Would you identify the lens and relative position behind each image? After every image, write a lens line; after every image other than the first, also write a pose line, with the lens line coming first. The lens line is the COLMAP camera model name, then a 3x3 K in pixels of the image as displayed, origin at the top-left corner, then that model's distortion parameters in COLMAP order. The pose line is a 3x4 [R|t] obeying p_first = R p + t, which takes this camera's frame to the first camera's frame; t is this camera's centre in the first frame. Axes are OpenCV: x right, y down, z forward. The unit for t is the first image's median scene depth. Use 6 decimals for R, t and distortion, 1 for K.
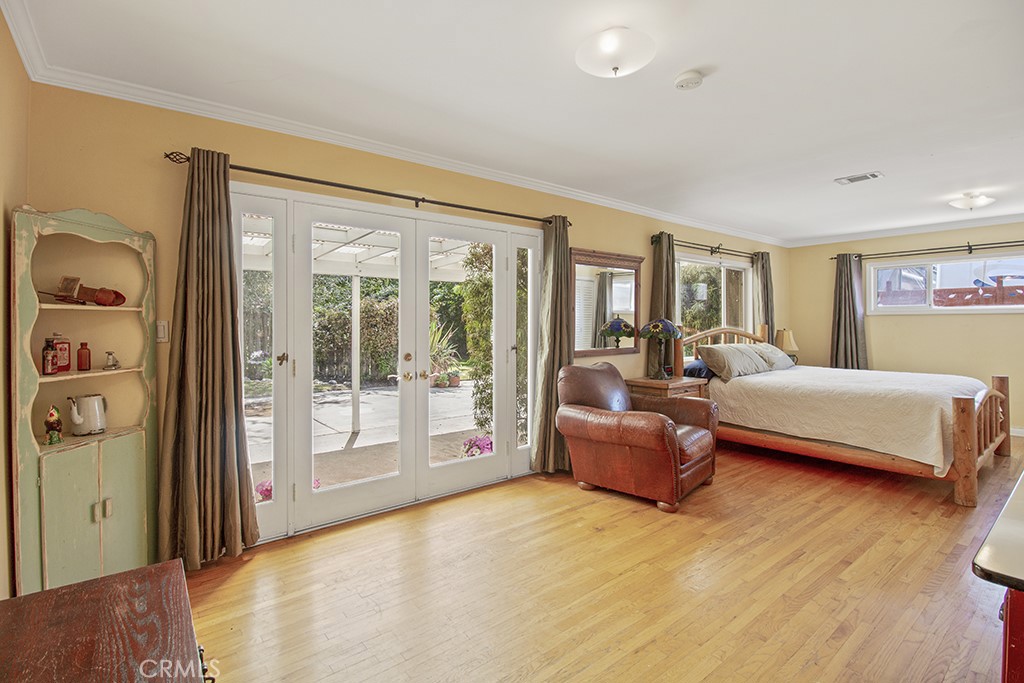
lens RADIAL K [[476.3, 0, 509.6], [0, 476.3, 331.9], [0, 0, 1]] dist [-0.014080, -0.002844]
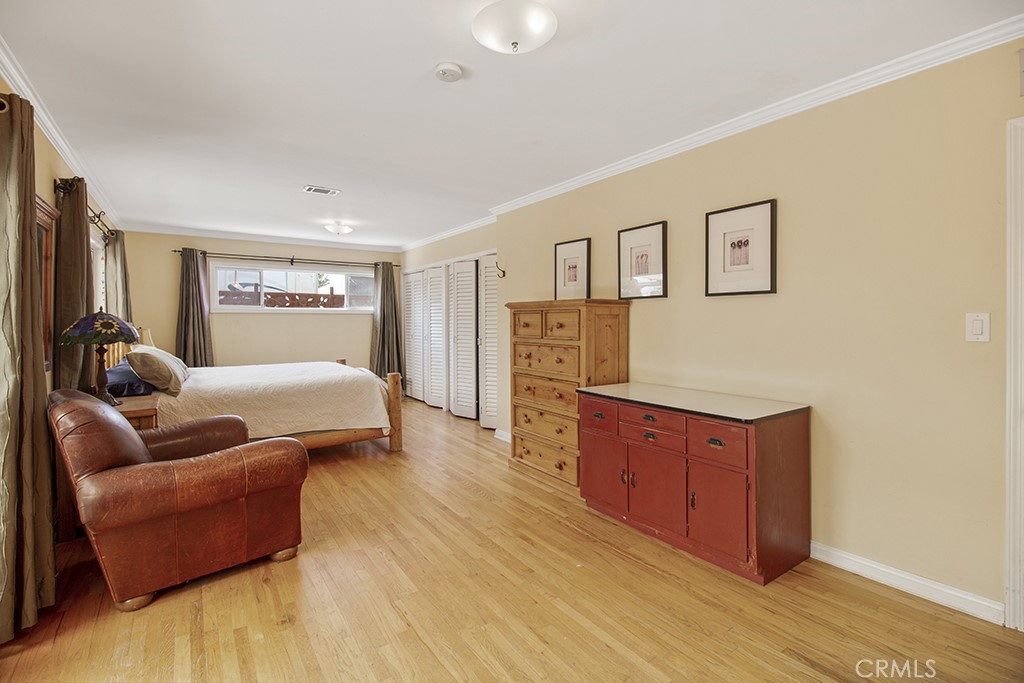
lens RADIAL K [[476.3, 0, 508.5], [0, 476.3, 333.0], [0, 0, 1]] dist [-0.014080, -0.002844]
pose [[0.057410, -0.025072, 0.998036, -0.409009], [0.017806, 0.999551, 0.024086, -0.008977], [-0.998192, 0.016388, 0.057831, 0.558048]]
